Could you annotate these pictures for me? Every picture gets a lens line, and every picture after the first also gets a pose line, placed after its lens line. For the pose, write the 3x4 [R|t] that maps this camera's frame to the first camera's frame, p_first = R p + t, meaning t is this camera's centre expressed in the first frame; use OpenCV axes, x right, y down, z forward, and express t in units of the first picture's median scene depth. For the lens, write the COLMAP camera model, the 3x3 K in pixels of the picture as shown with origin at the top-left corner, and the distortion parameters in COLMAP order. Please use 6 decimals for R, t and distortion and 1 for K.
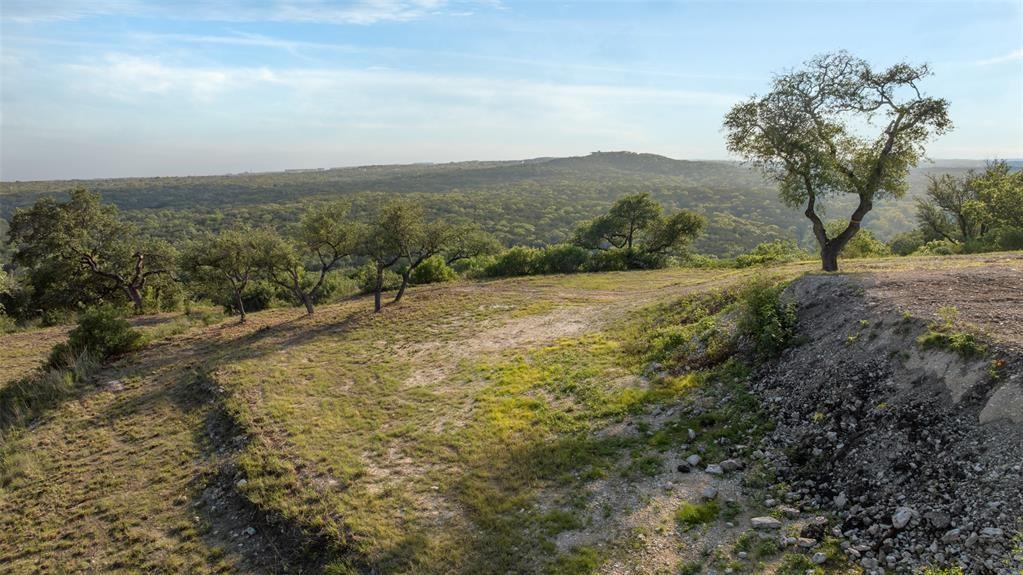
lens RADIAL K [[739.4, 0, 515.0], [0, 739.4, 282.6], [0, 0, 1]] dist [-0.014610, 0.022375]
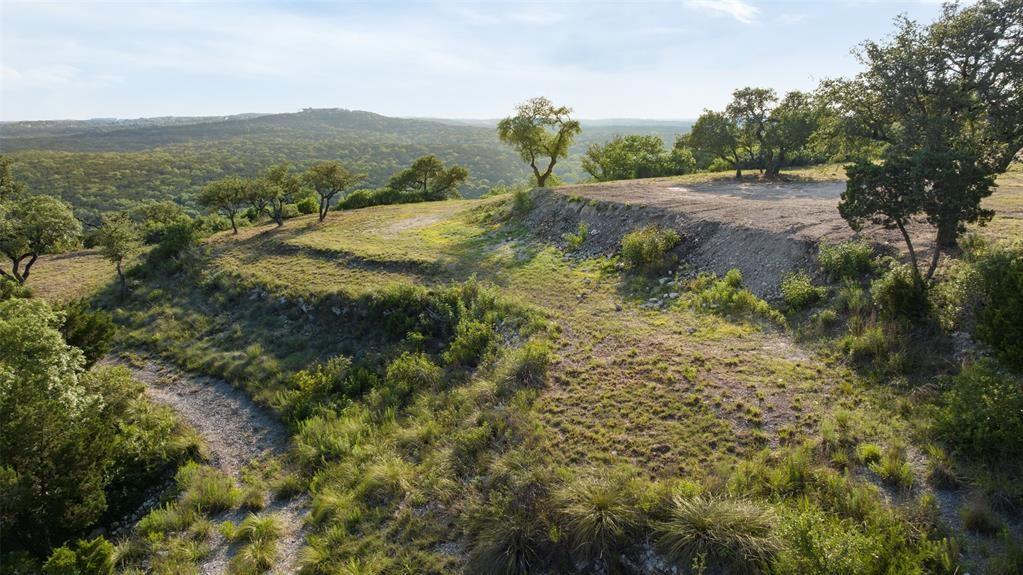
lens RADIAL K [[739.4, 0, 507.7], [0, 739.4, 286.9], [0, 0, 1]] dist [-0.014610, 0.022375]
pose [[0.931320, -0.073793, 0.356647, -0.273823], [0.051359, 0.996083, 0.071982, 0.060017], [-0.360562, -0.048721, 0.931462, -0.598328]]
